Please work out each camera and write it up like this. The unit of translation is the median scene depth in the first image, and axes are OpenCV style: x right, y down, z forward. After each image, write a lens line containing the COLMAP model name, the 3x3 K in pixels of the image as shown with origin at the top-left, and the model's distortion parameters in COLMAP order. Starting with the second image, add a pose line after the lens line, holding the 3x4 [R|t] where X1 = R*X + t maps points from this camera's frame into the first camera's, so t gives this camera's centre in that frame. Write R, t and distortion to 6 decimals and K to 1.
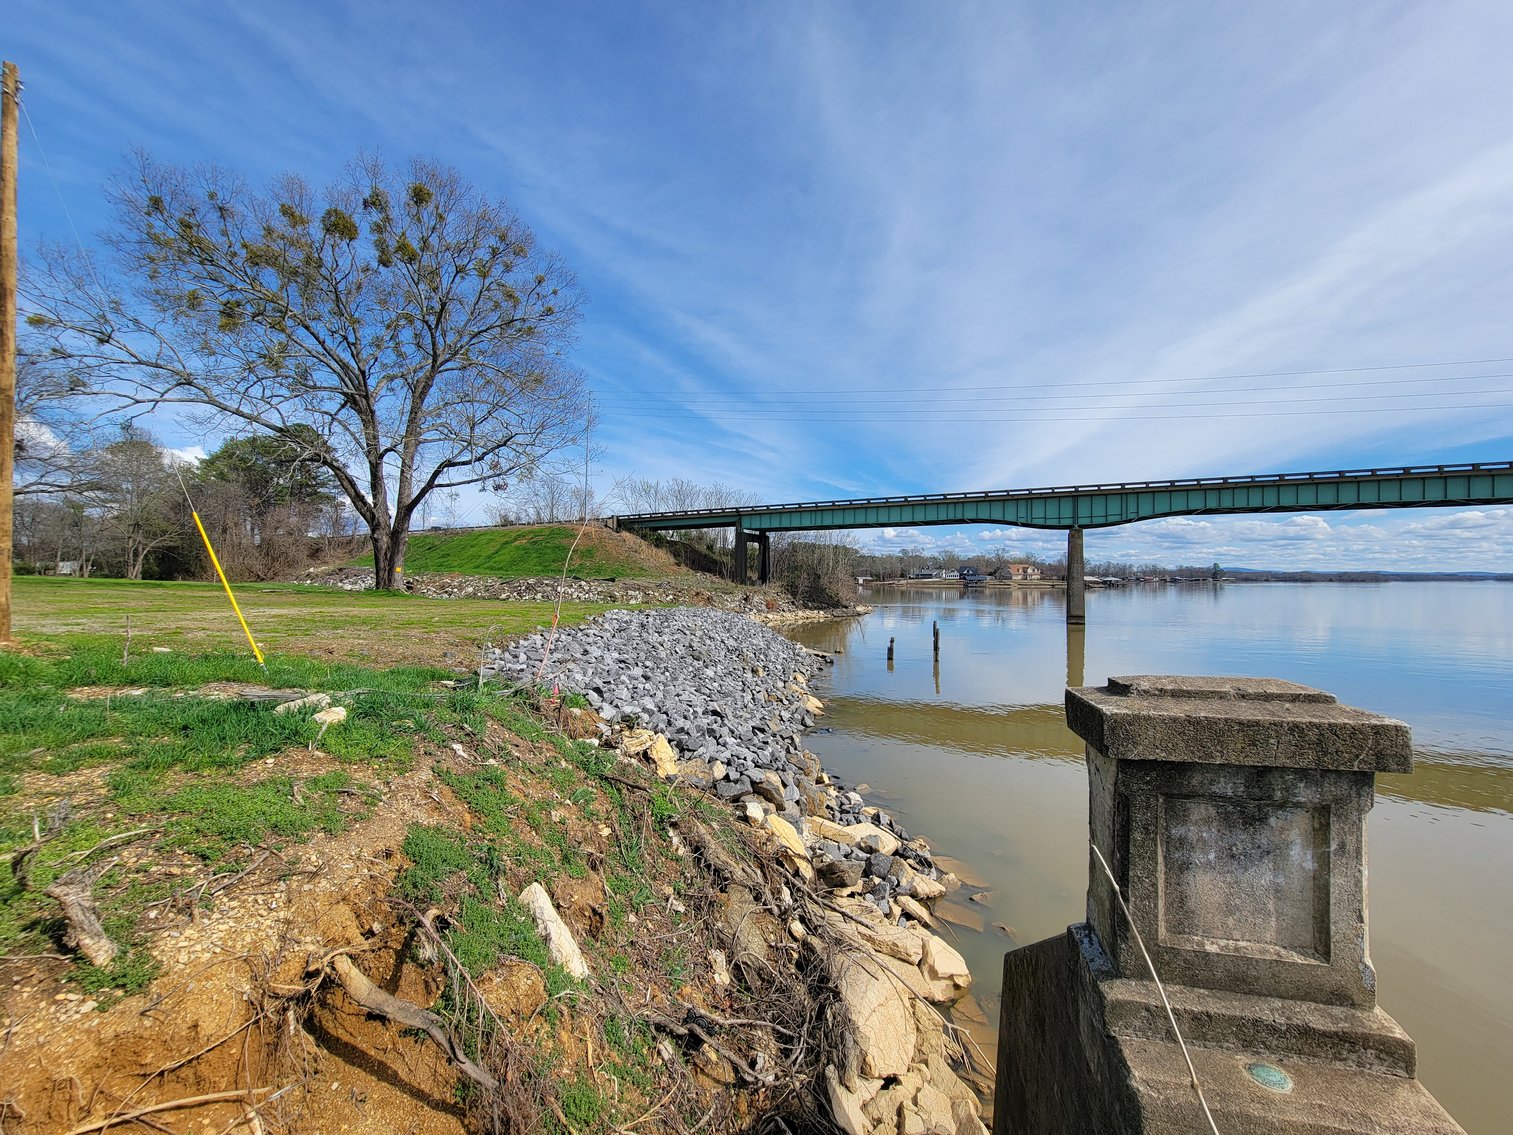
lens RADIAL K [[558.7, 0, 760.8], [0, 558.7, 573.6], [0, 0, 1]] dist [-0.001660, -0.000080]
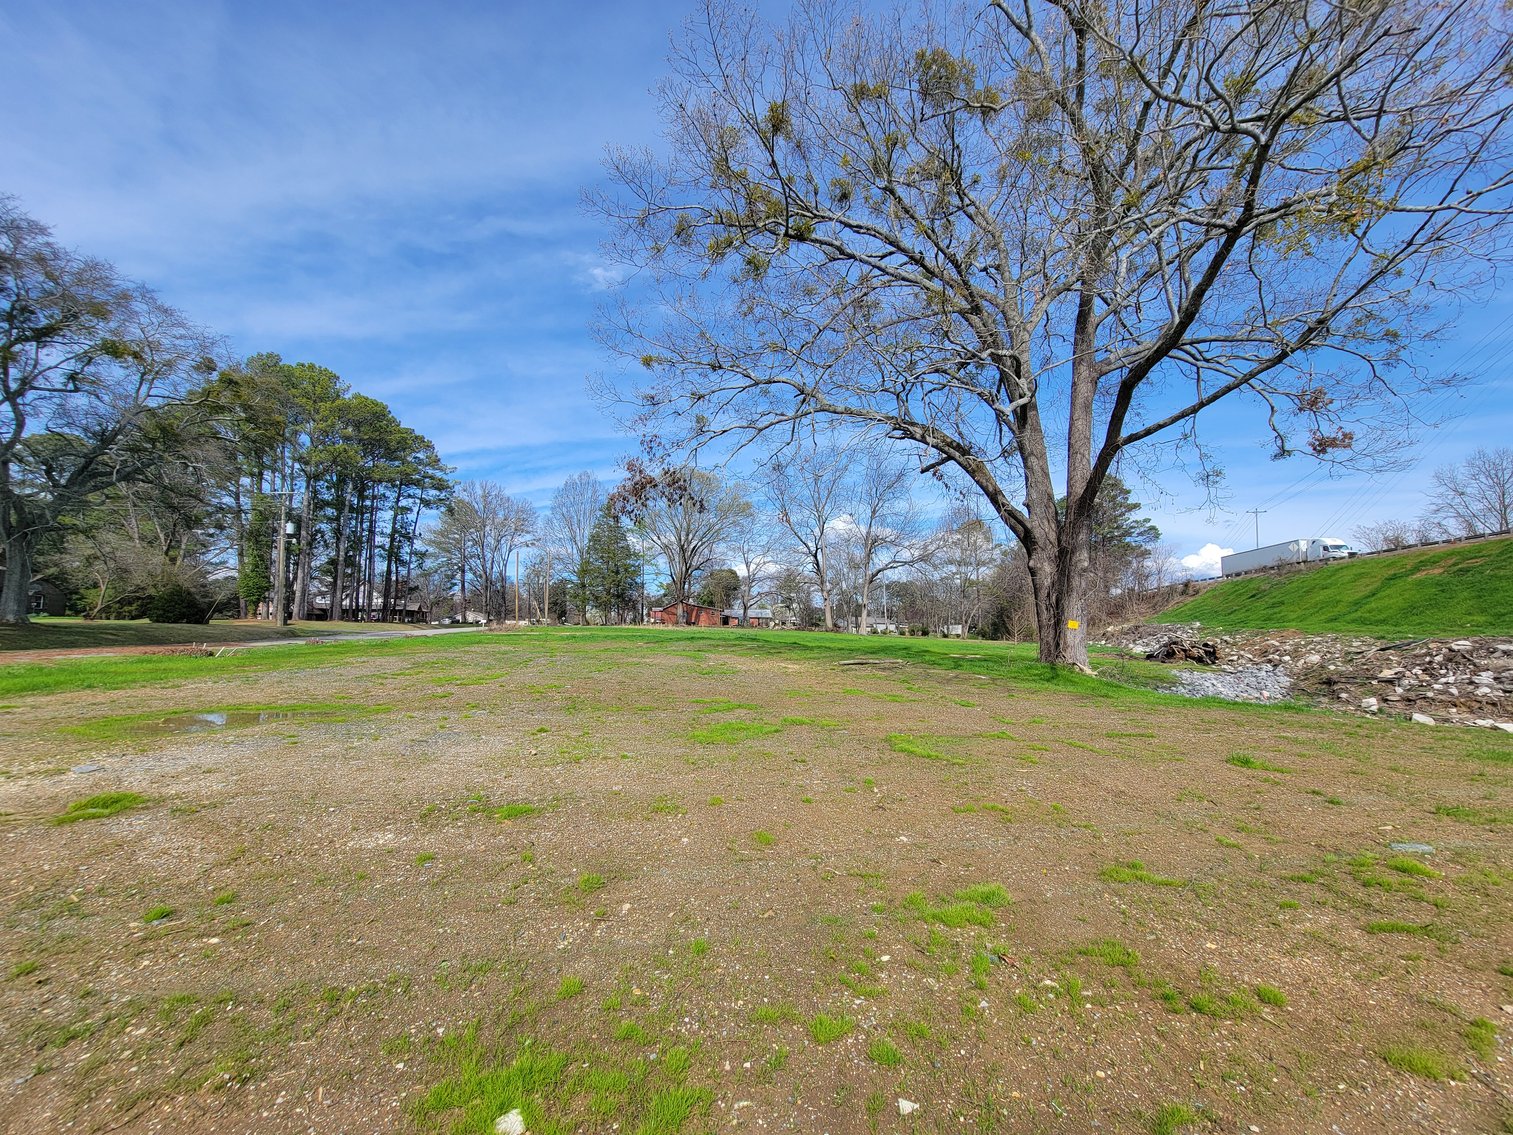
lens RADIAL K [[606.6, 0, 756.9], [0, 606.6, 576.5], [0, 0, 1]] dist [0.002051, 0.000157]
pose [[0.313464, -0.094187, -0.944918, -0.088833], [0.007974, 0.995295, -0.096564, 0.000032], [0.949567, 0.022734, 0.312740, 0.232655]]
